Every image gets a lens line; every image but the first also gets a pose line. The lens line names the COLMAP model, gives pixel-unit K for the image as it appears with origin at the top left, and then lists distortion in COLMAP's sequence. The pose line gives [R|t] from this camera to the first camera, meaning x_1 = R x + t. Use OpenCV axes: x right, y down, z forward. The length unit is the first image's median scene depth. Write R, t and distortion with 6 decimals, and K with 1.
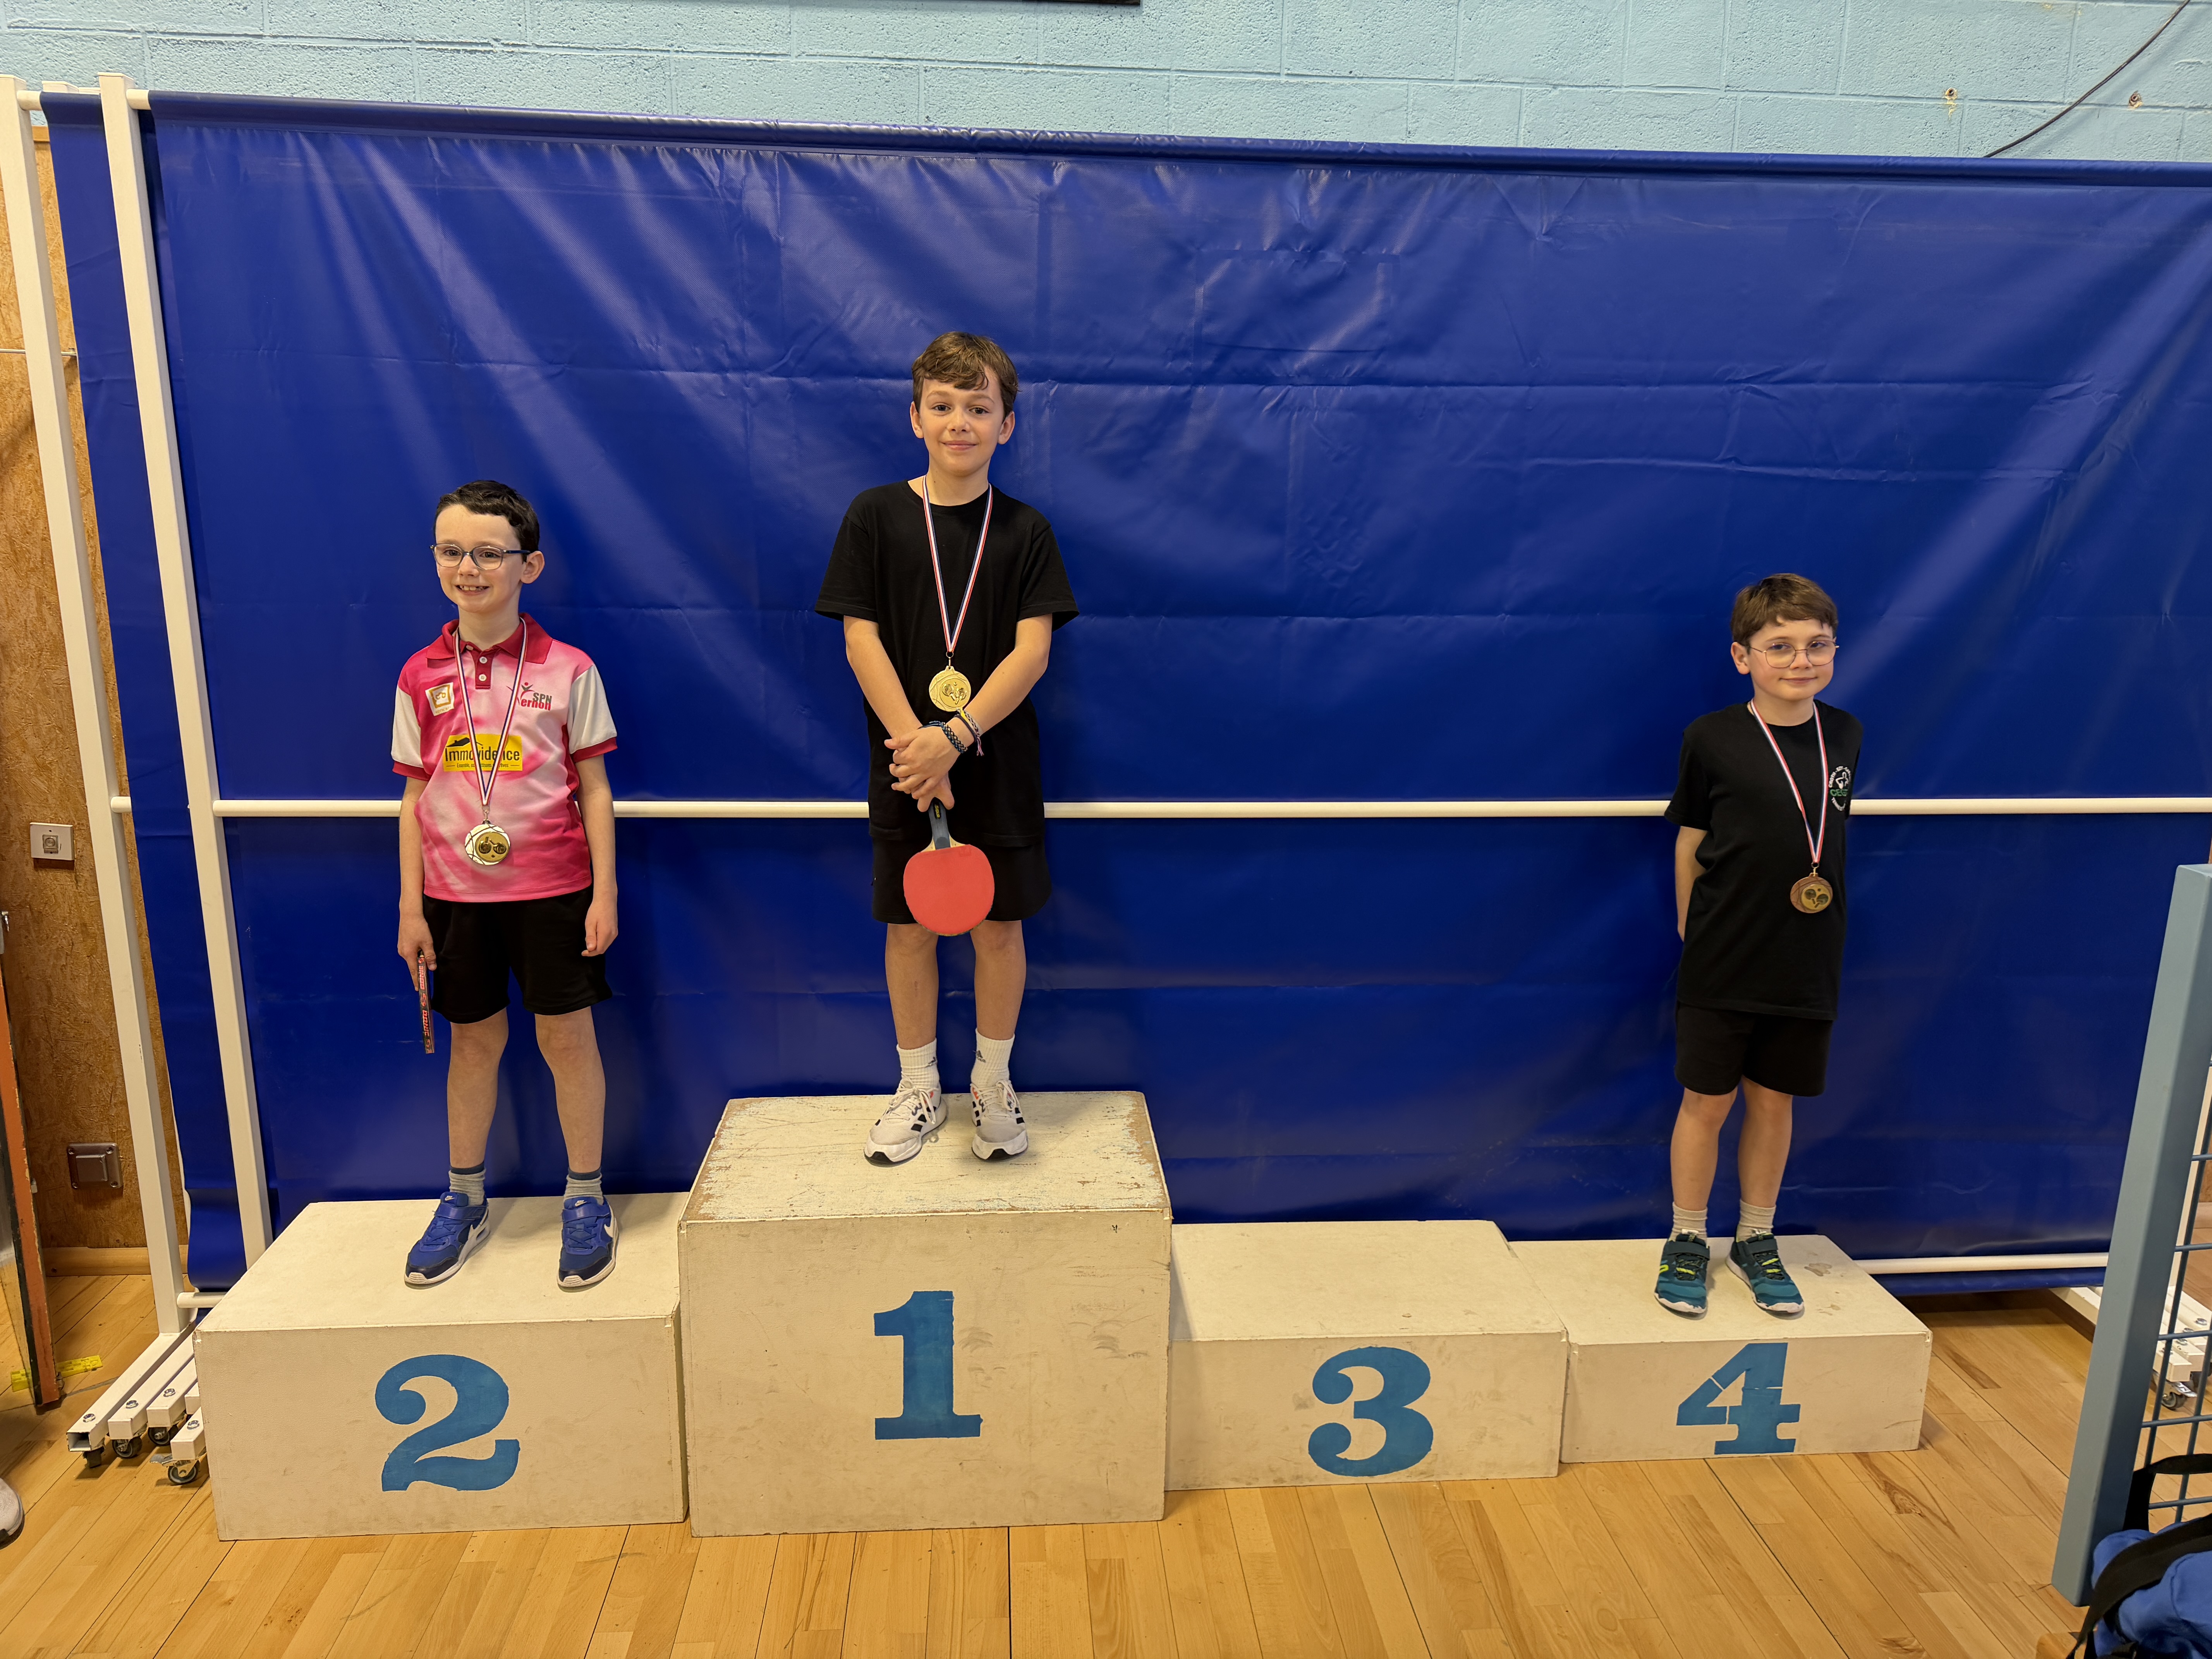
lens RADIAL K [[1559.5, 0, 1109.6], [0, 1559.5, 841.0], [0, 0, 1]] dist [0.004530, -0.017044]
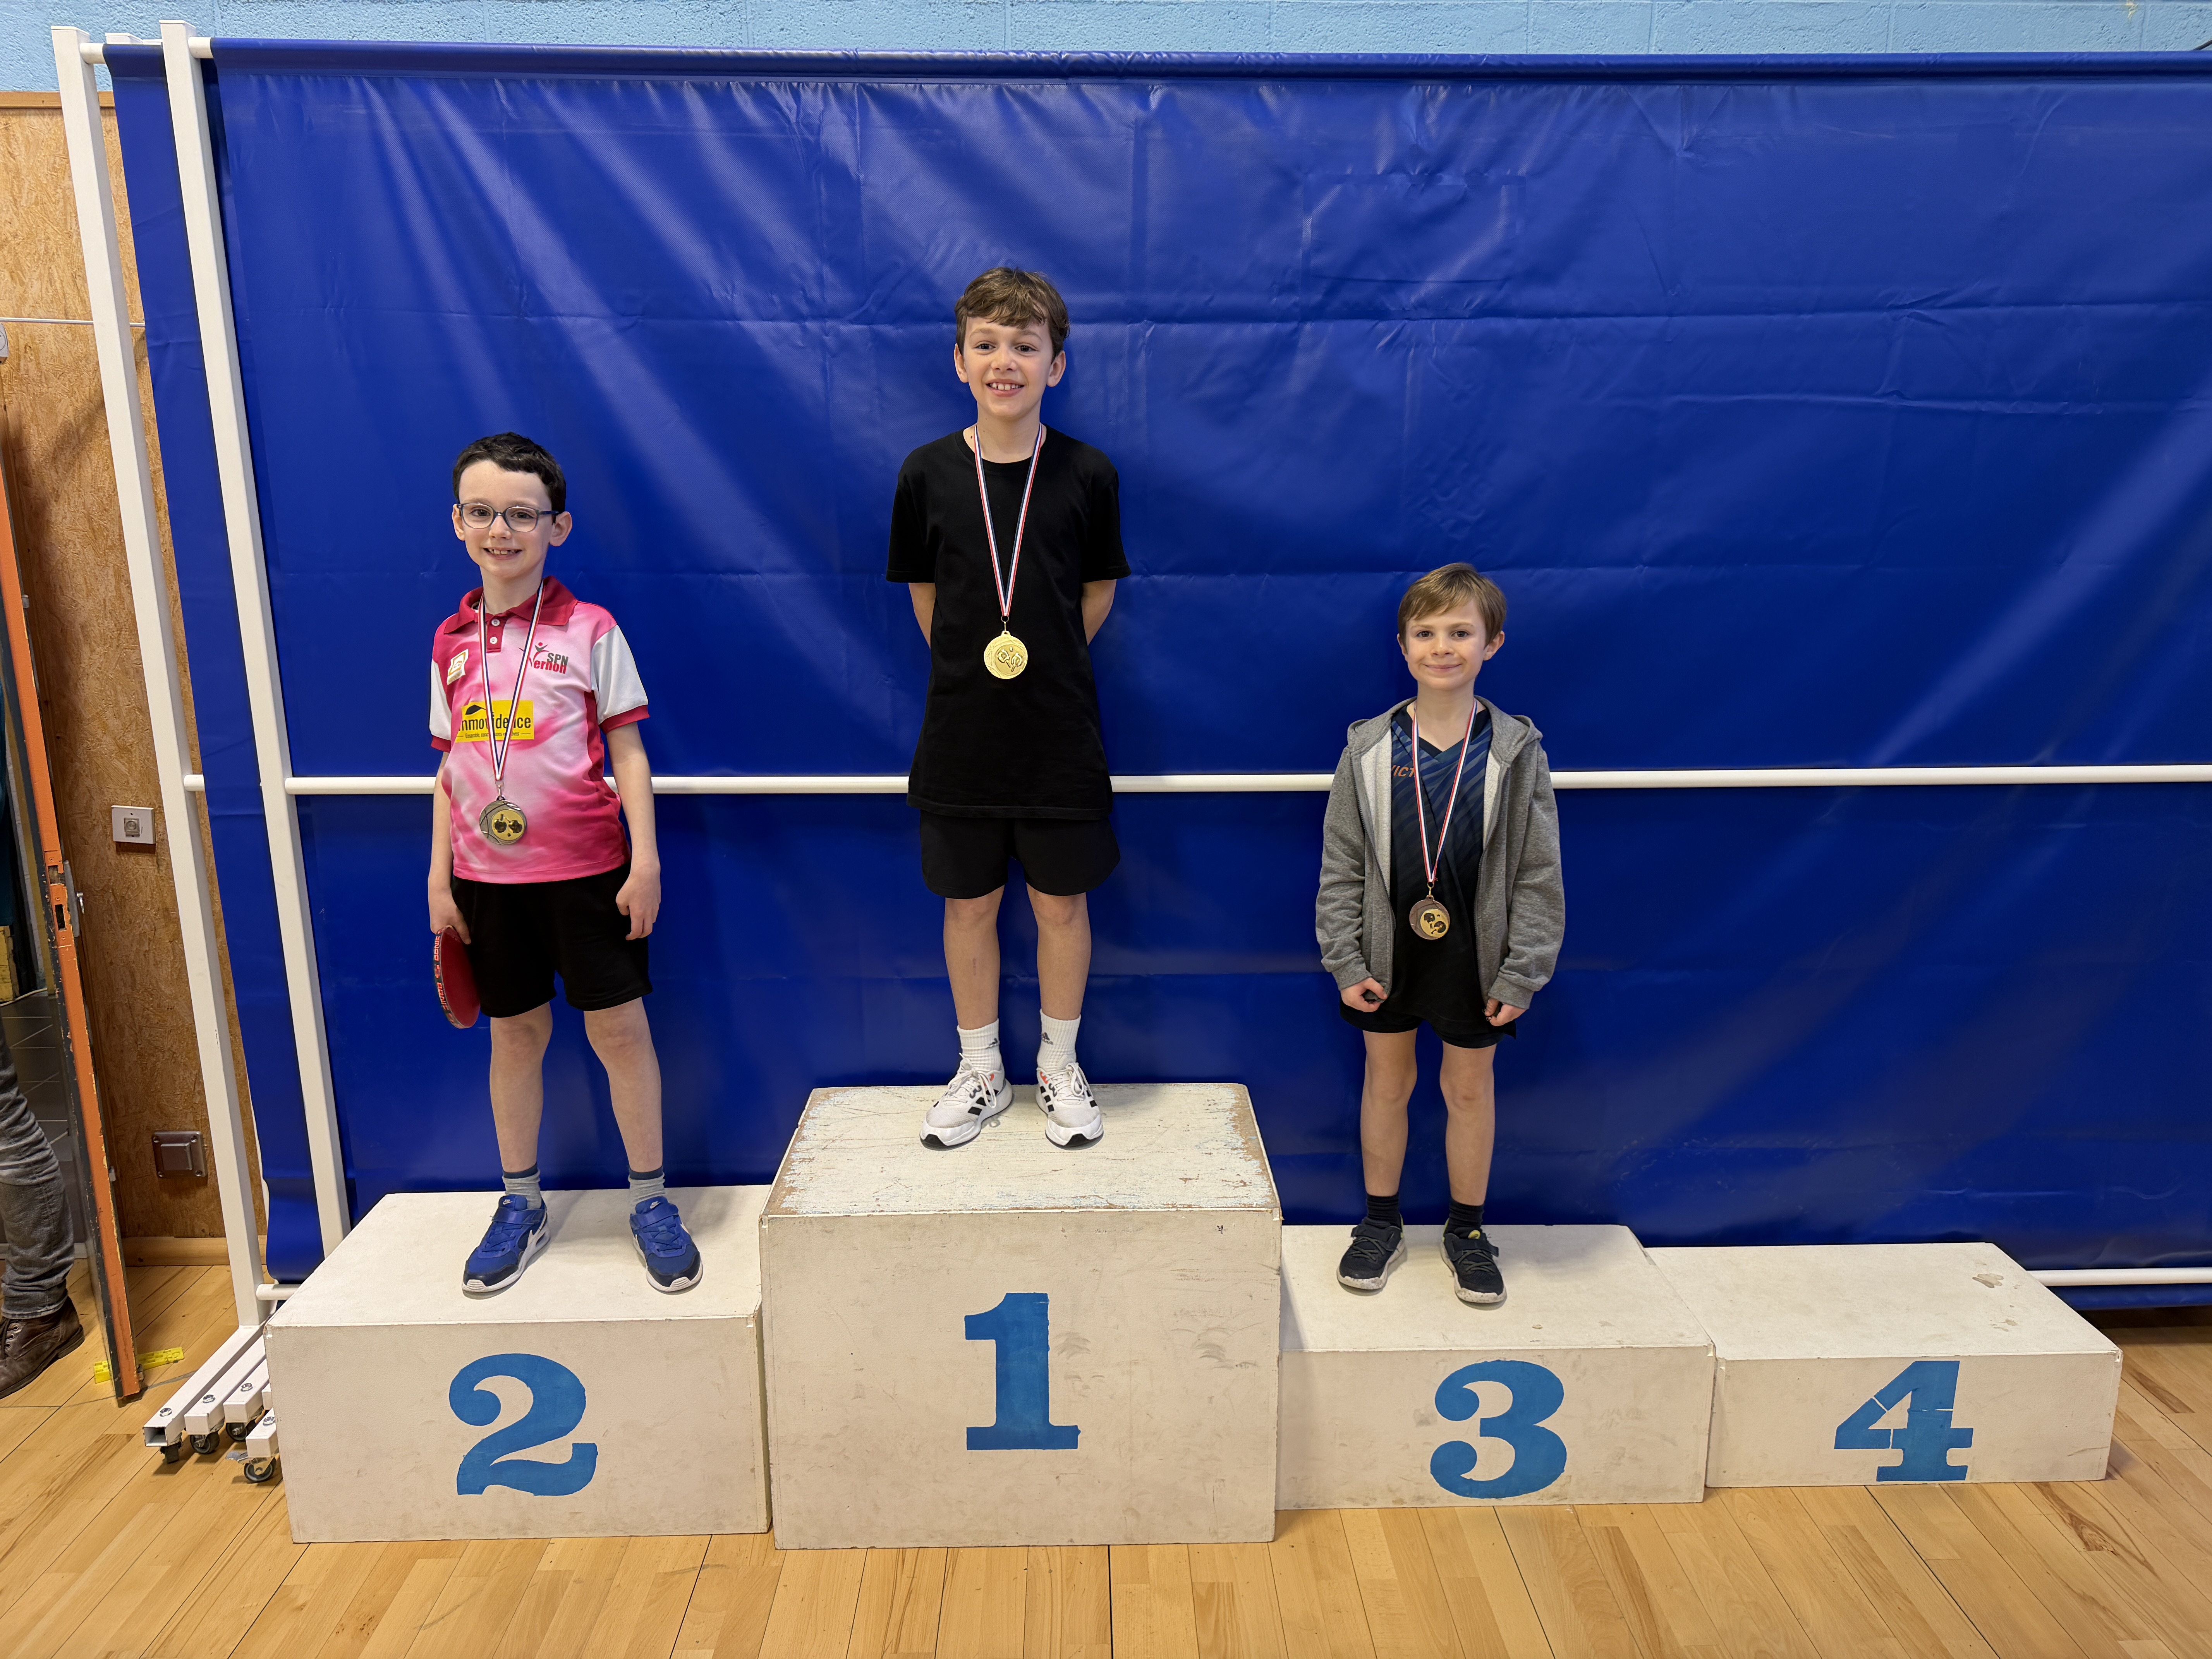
lens RADIAL K [[1559.5, 0, 1100.0], [0, 1559.5, 846.0], [0, 0, 1]] dist [0.004530, -0.017044]
pose [[0.998125, -0.004569, -0.061032, -0.010445], [0.004866, 0.999977, 0.004715, 0.014317], [0.061009, -0.005003, 0.998125, 0.063269]]
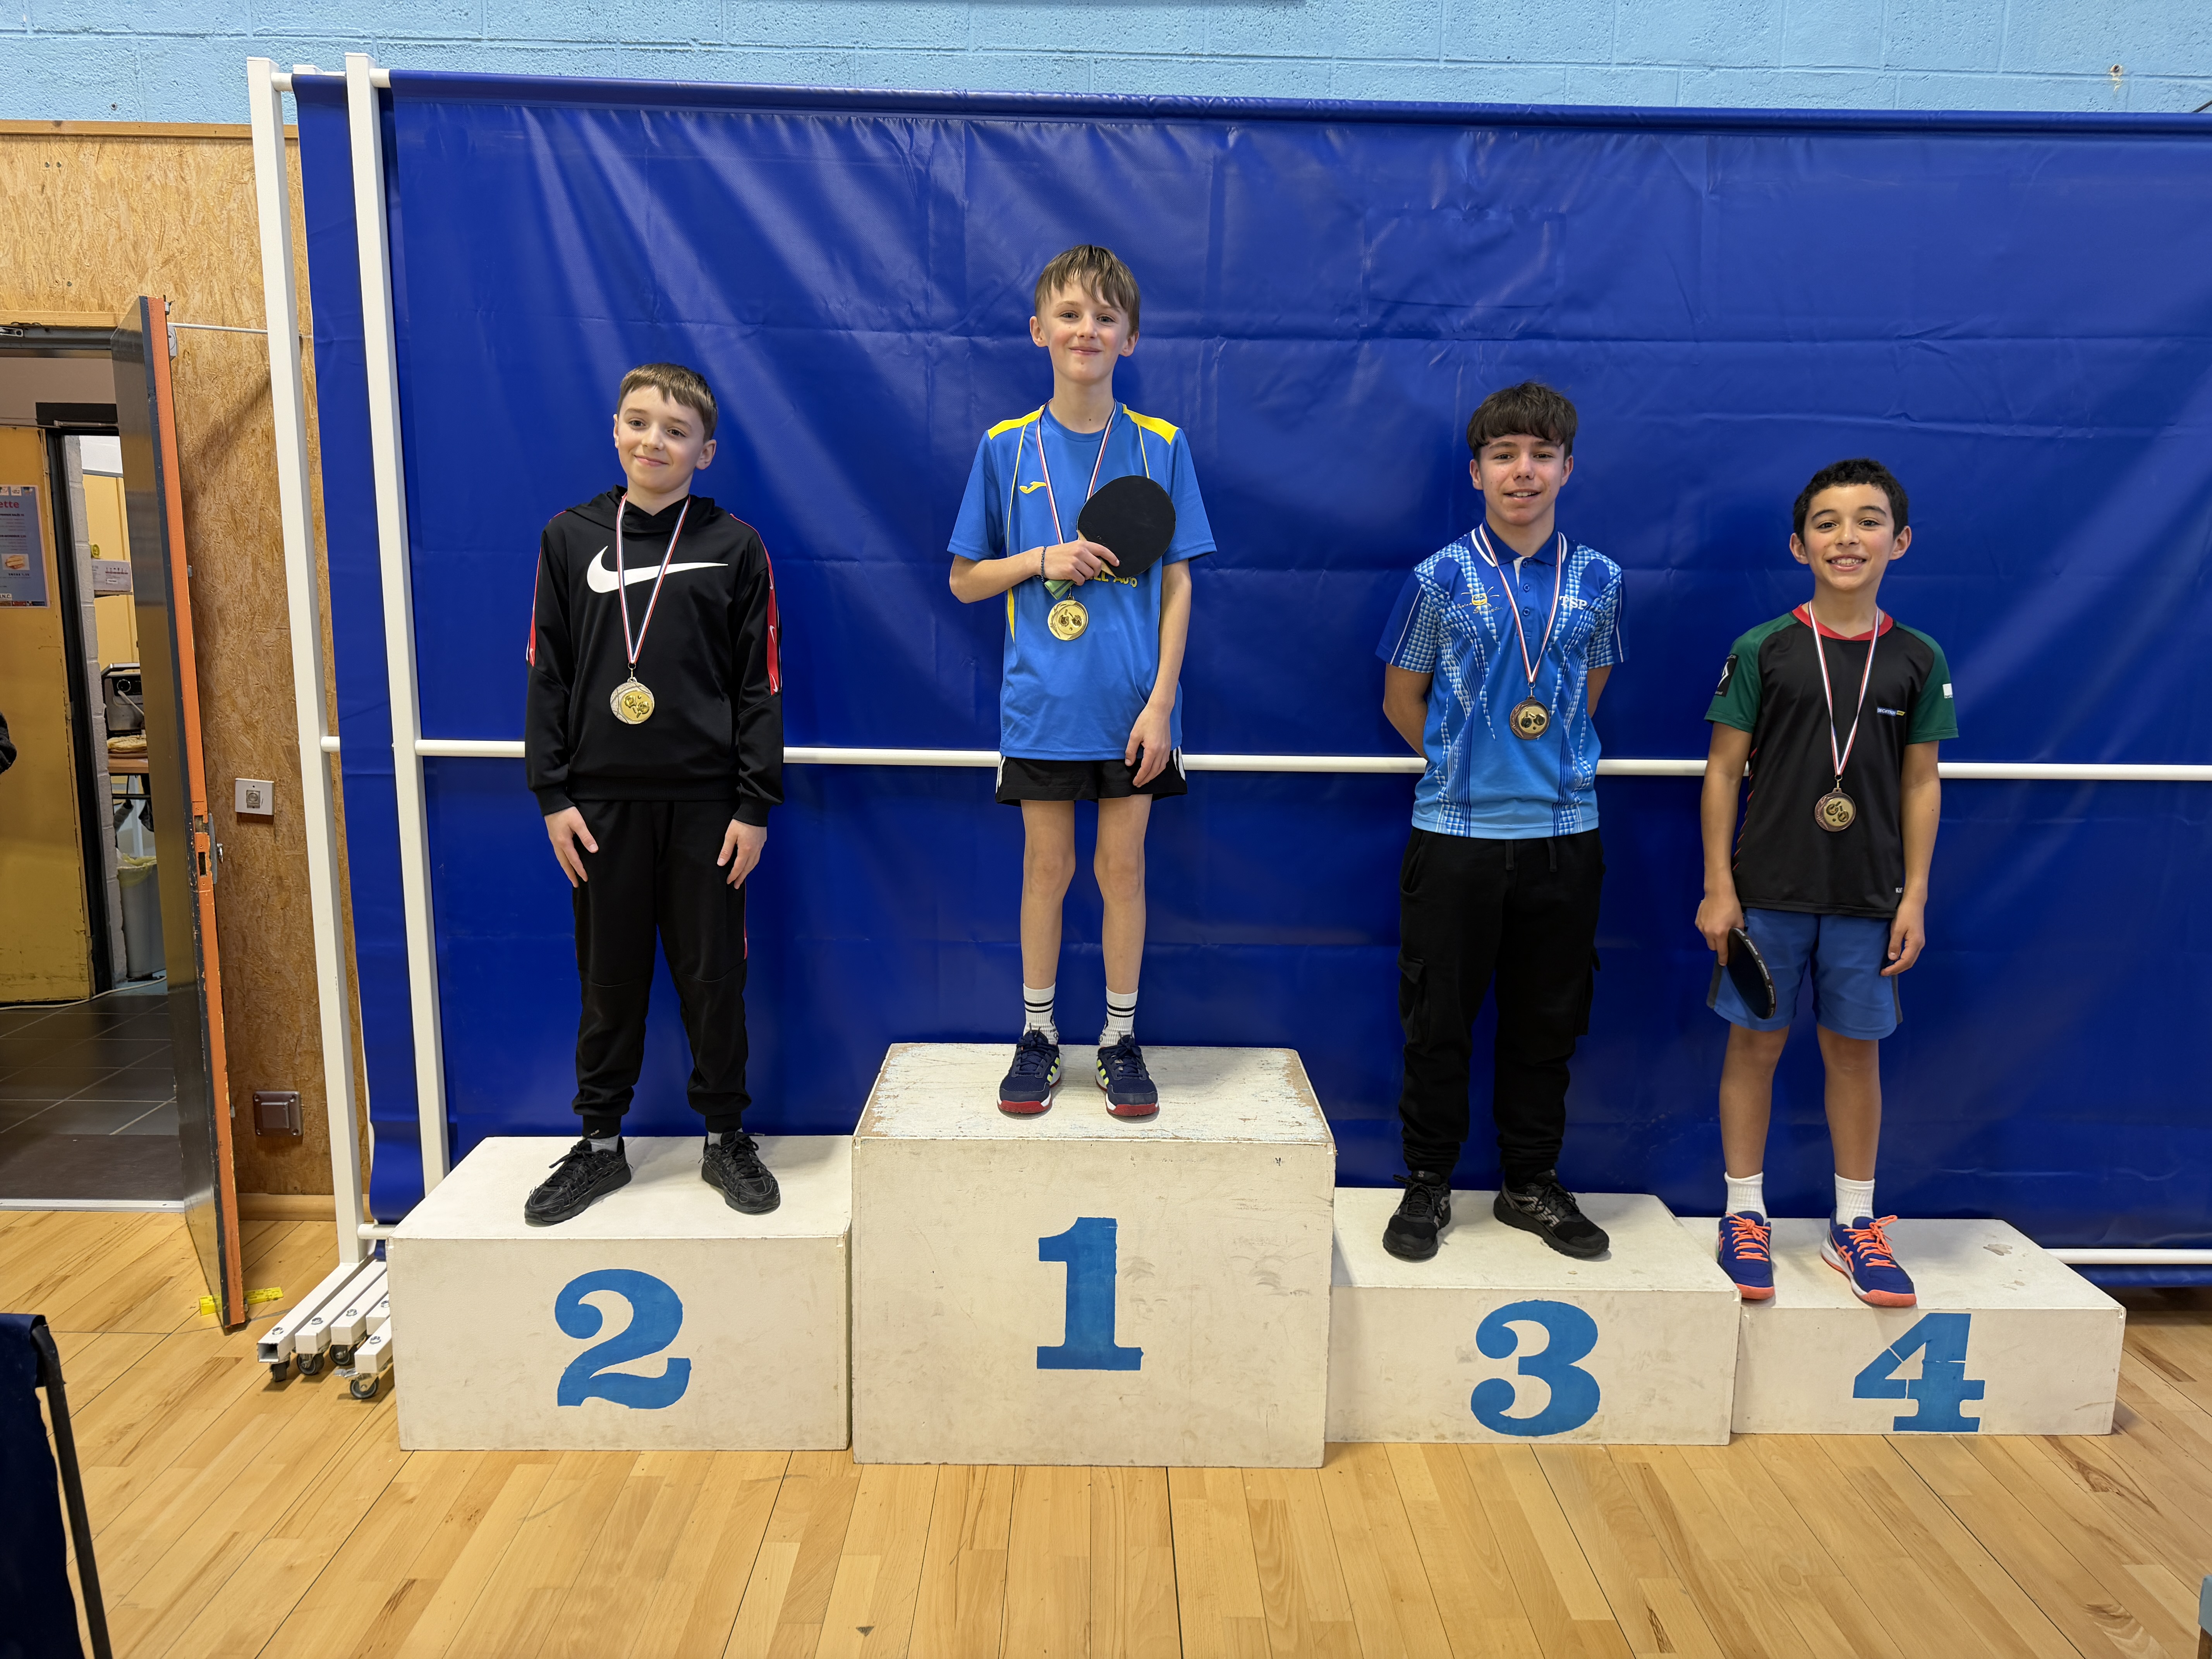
lens RADIAL K [[1559.5, 0, 1102.2], [0, 1559.5, 842.7], [0, 0, 1]] dist [0.004530, -0.017044]
pose [[0.997607, 0.011925, -0.068100, -0.041388], [-0.015343, 0.998637, -0.049891, 0.089245], [0.067412, 0.050816, 0.996430, -0.013404]]
